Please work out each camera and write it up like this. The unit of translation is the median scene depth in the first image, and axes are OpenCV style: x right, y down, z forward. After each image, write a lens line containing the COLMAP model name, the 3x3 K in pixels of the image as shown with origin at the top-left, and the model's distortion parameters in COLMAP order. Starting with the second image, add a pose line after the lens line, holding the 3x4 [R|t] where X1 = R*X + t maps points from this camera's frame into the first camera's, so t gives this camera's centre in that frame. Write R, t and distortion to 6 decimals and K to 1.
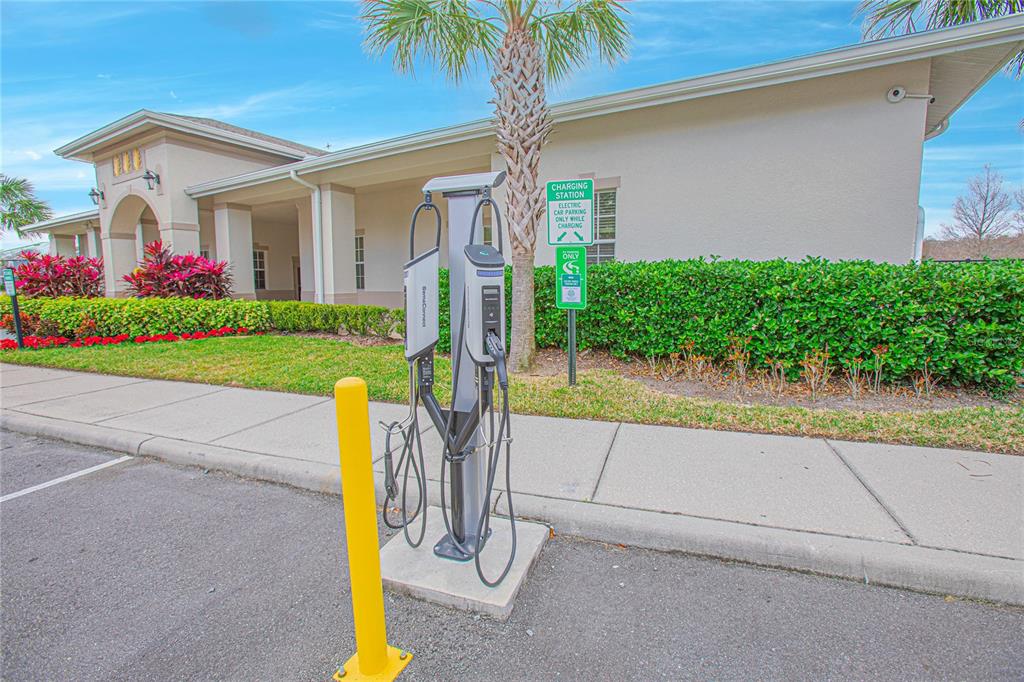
lens RADIAL K [[486.1, 0, 512.1], [0, 486.1, 334.2], [0, 0, 1]] dist [-0.060044, 0.027417]
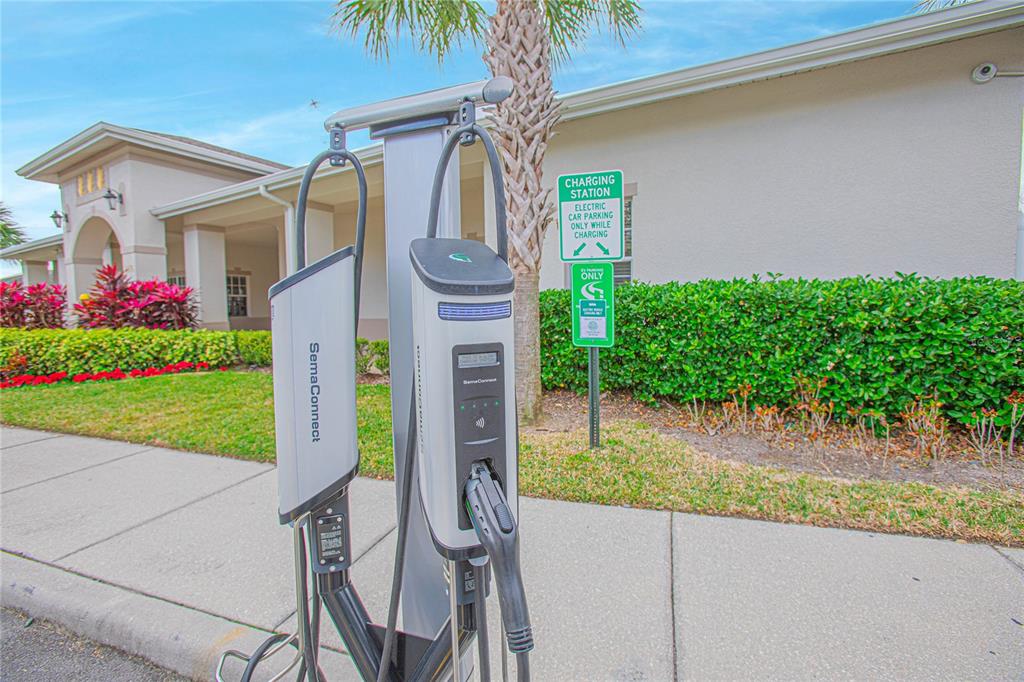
lens RADIAL K [[486.1, 0, 512.1], [0, 486.1, 334.2], [0, 0, 1]] dist [-0.060044, 0.027417]
pose [[0.999881, -0.011227, 0.010576, -0.008101], [0.011720, 0.998789, -0.047784, -0.032777], [-0.010027, 0.047903, 0.998802, 0.230658]]
